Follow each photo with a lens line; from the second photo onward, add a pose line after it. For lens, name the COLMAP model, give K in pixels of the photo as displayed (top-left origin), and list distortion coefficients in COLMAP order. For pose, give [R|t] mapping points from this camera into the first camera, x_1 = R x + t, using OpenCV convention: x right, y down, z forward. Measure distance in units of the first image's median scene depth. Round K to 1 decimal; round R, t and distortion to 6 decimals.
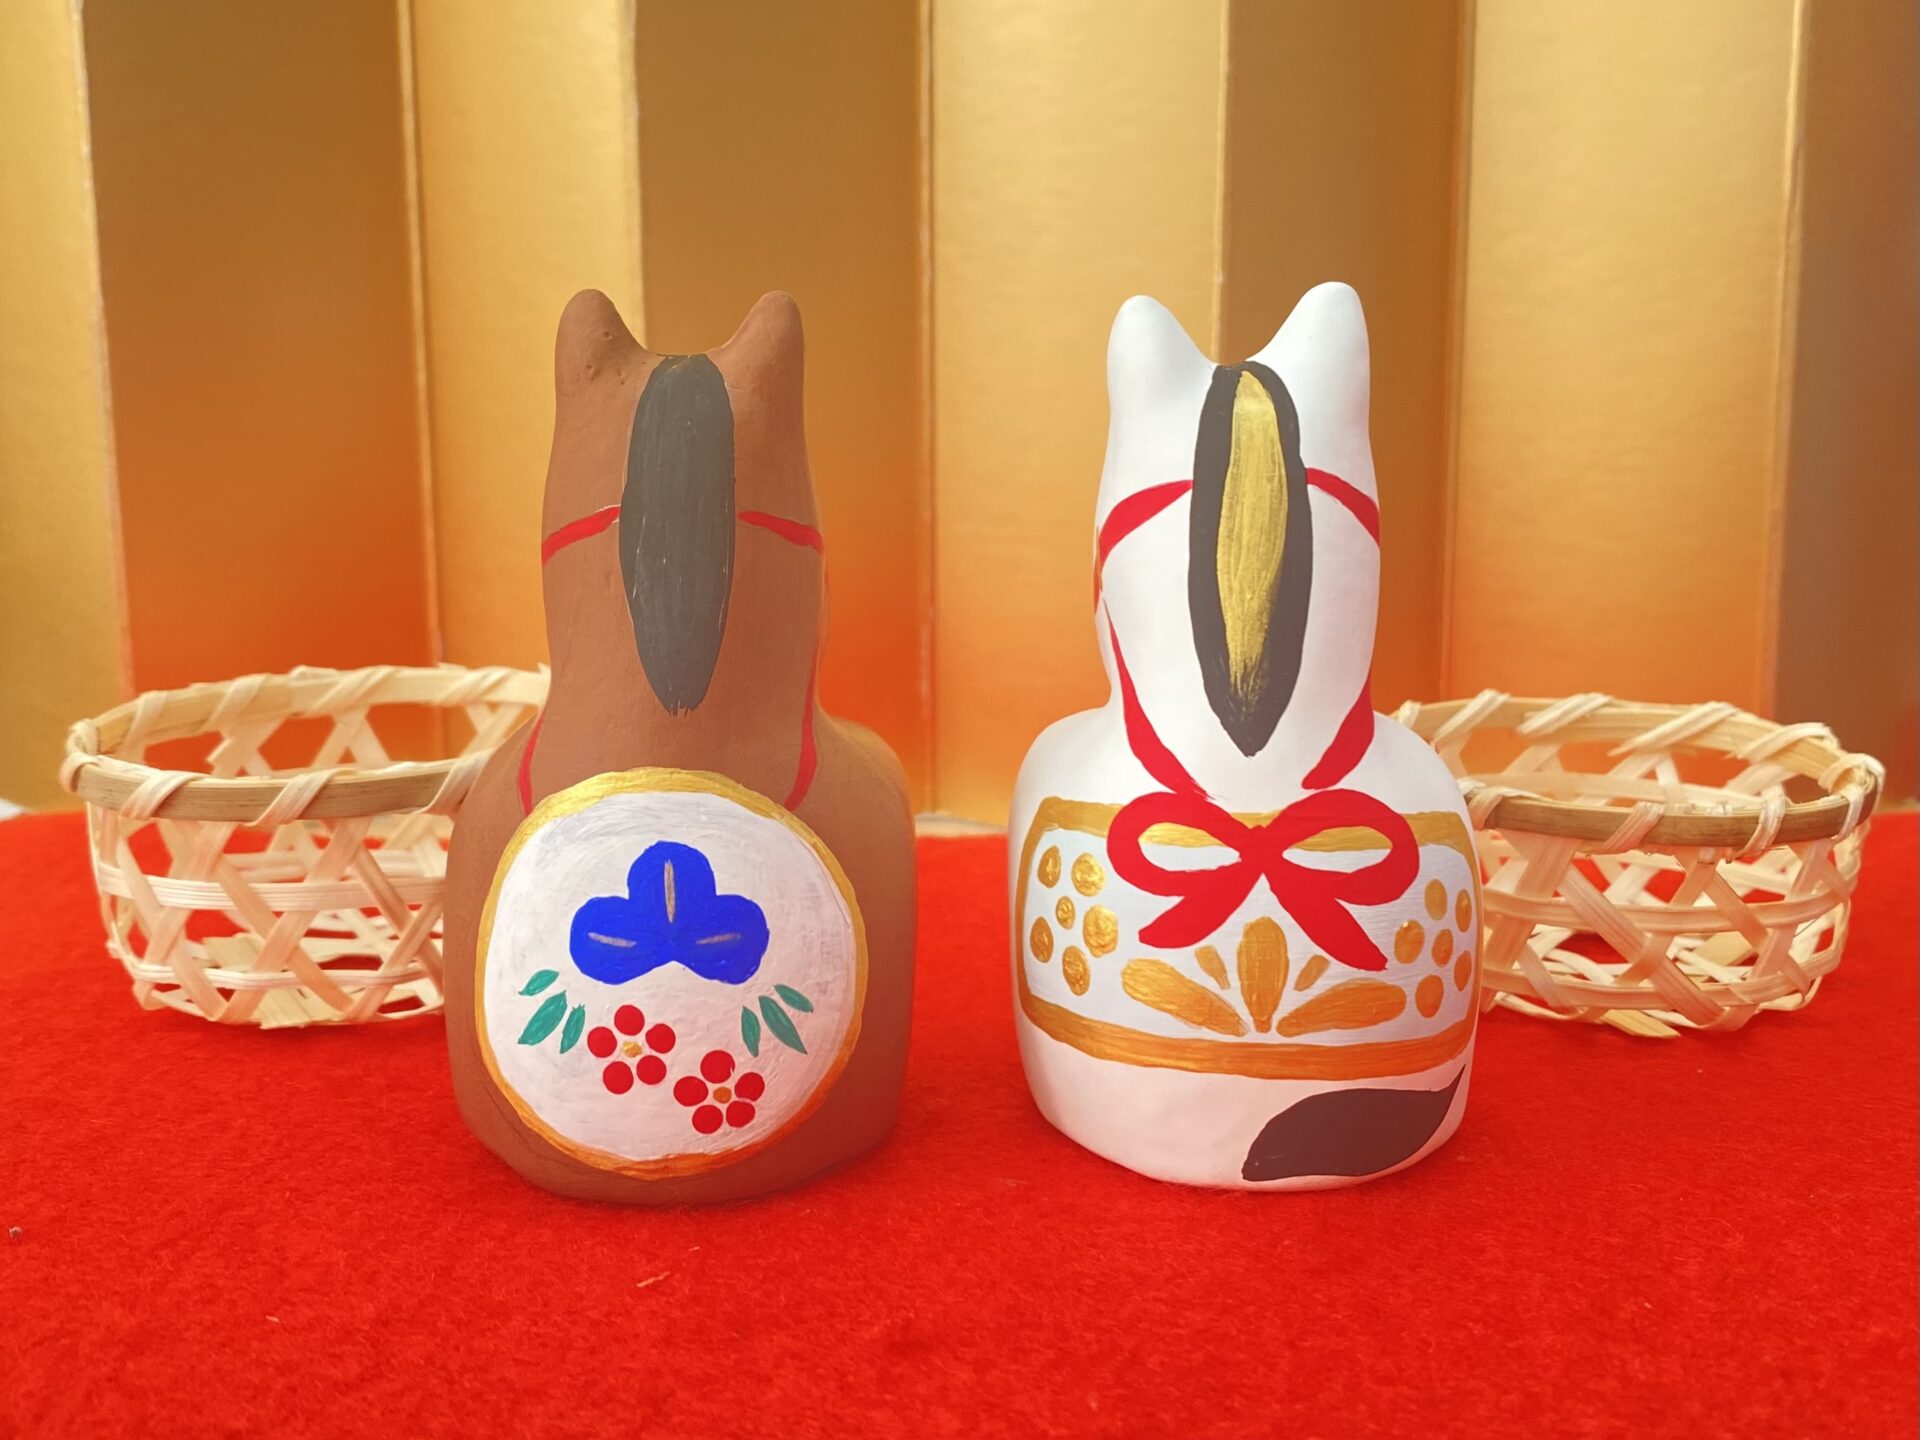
lens RADIAL K [[1428.7, 0, 965.6], [0, 1428.7, 710.4], [0, 0, 1]] dist [-0.013112, 0.018465]
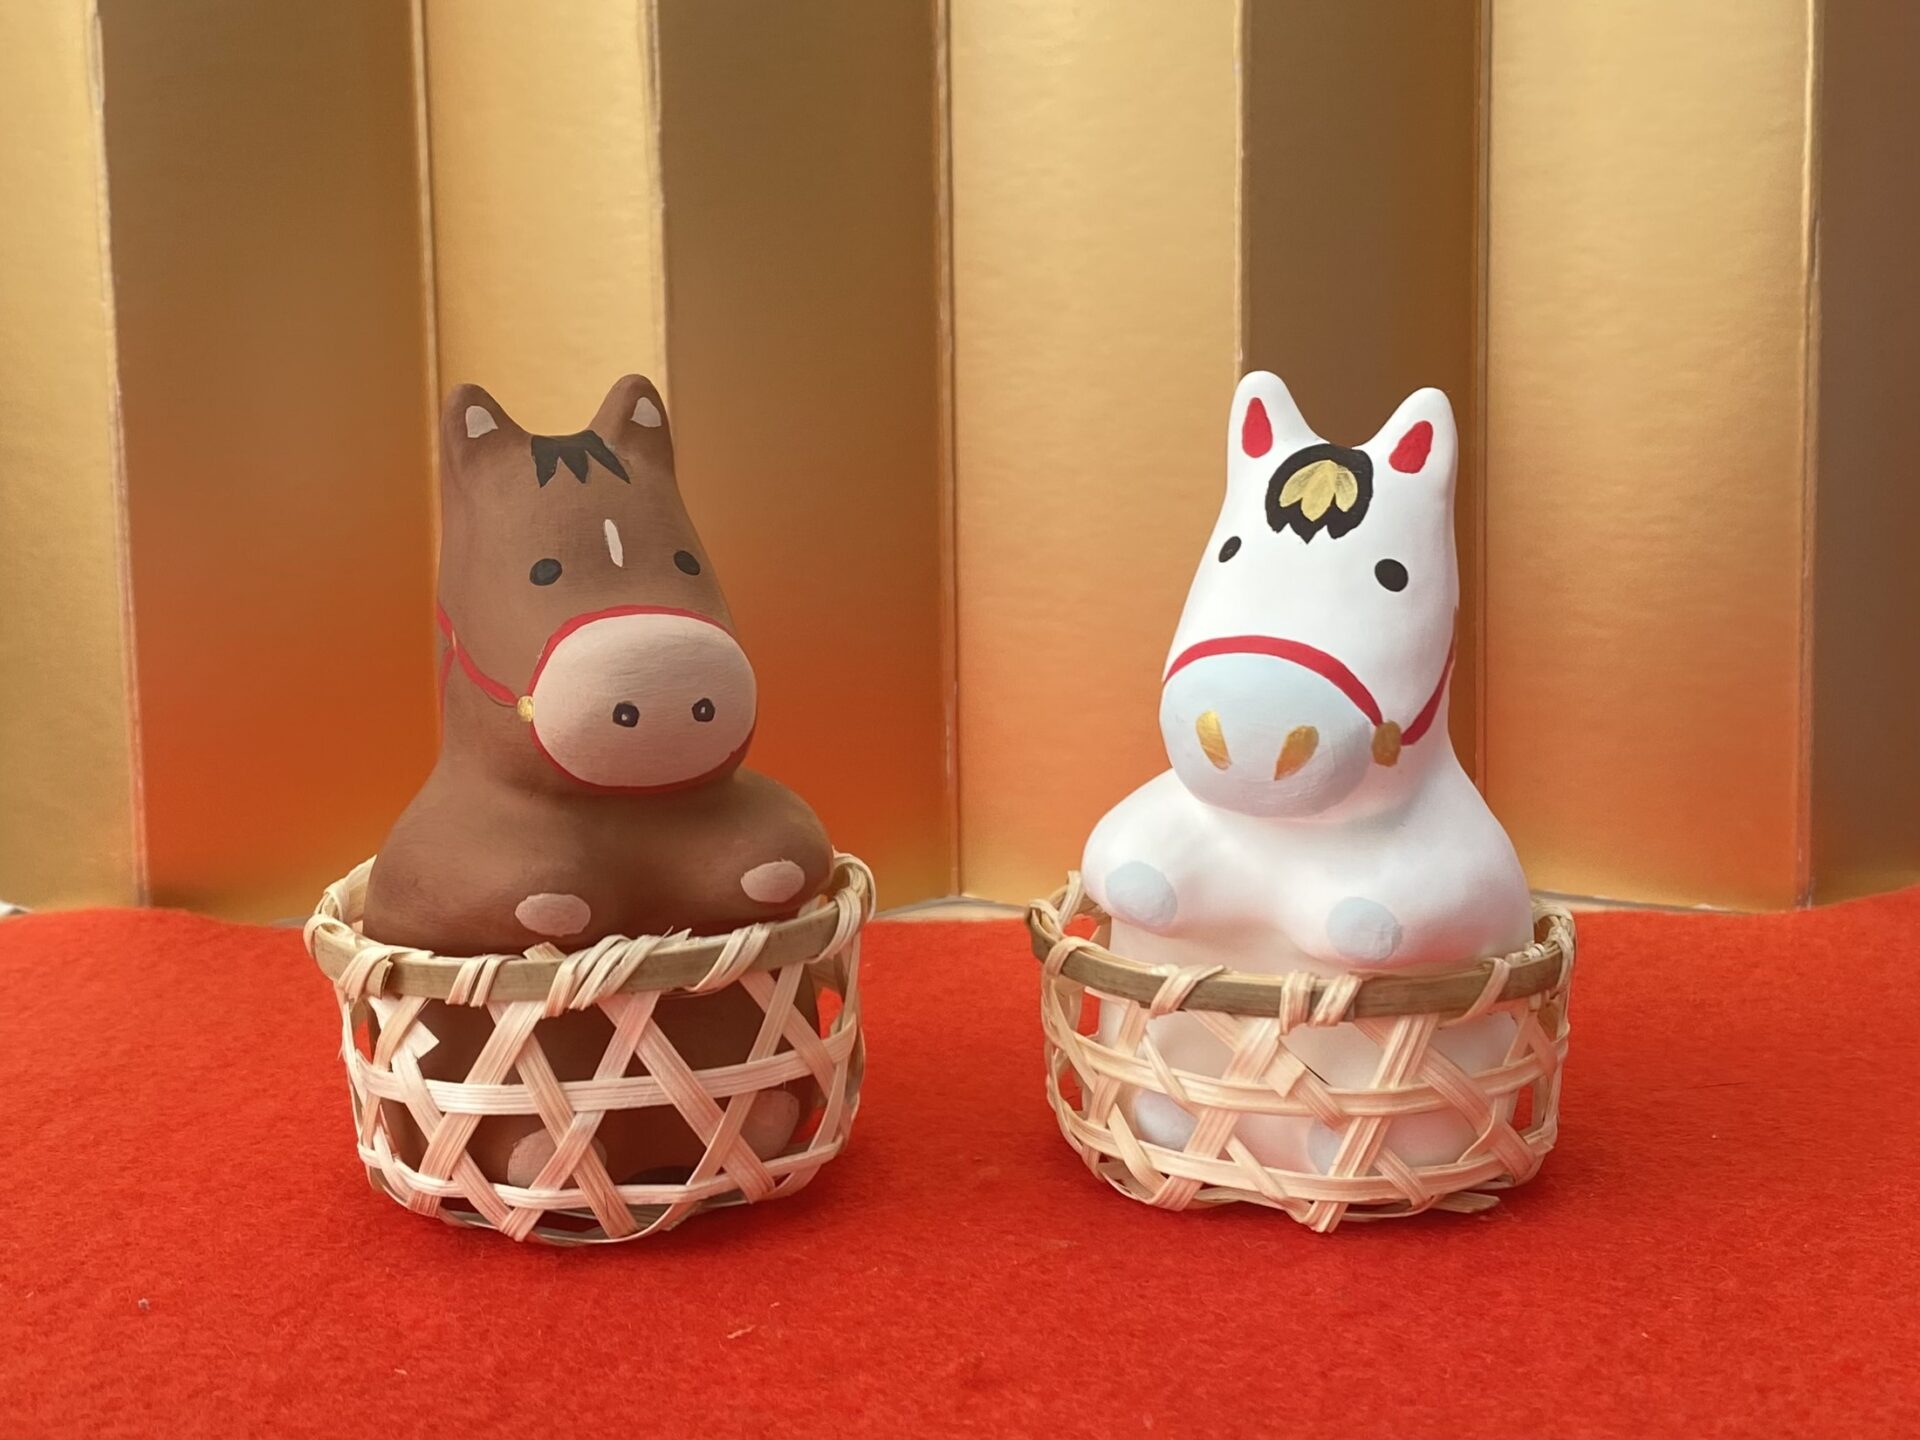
lens RADIAL K [[1466.3, 0, 998.9], [0, 1466.3, 690.2], [0, 0, 1]] dist [0.049015, -0.030958]
pose [[0.999886, -0.013487, 0.006841, -0.022188], [0.013910, 0.997719, -0.066055, -0.014081], [-0.005934, 0.066143, 0.997793, -0.161851]]
